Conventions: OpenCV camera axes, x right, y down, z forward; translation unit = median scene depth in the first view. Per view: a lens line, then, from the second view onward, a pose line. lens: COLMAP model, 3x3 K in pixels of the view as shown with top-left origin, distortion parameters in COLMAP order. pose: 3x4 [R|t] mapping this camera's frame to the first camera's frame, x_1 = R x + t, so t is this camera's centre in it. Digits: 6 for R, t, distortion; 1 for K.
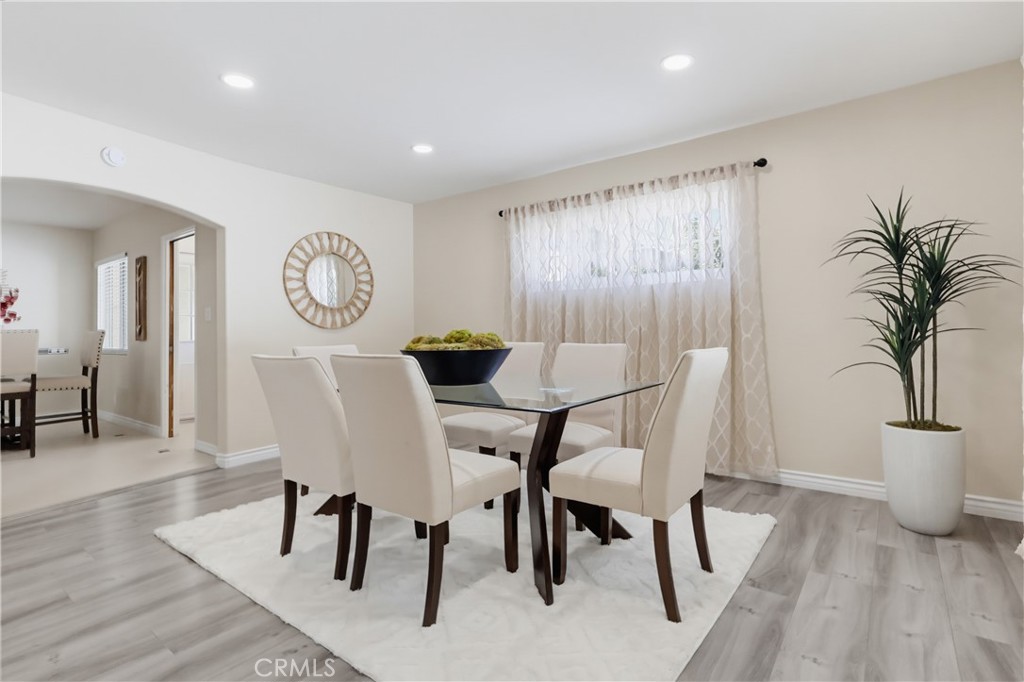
lens RADIAL K [[479.9, 0, 511.6], [0, 479.9, 338.1], [0, 0, 1]] dist [0.001819, -0.000002]
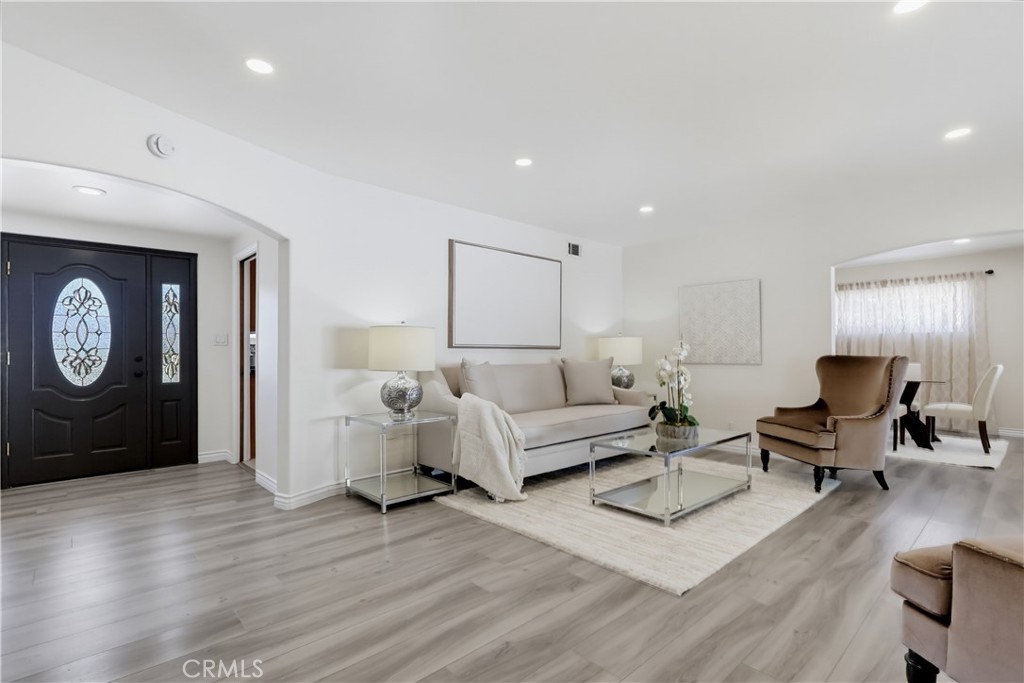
lens RADIAL K [[479.9, 0, 511.3], [0, 479.9, 349.2], [0, 0, 1]] dist [0.001819, -0.000002]
pose [[0.976638, -0.001041, -0.214887, -0.847028], [0.001606, 0.999996, 0.002451, -0.061644], [0.214884, -0.002738, 0.976636, -1.163431]]
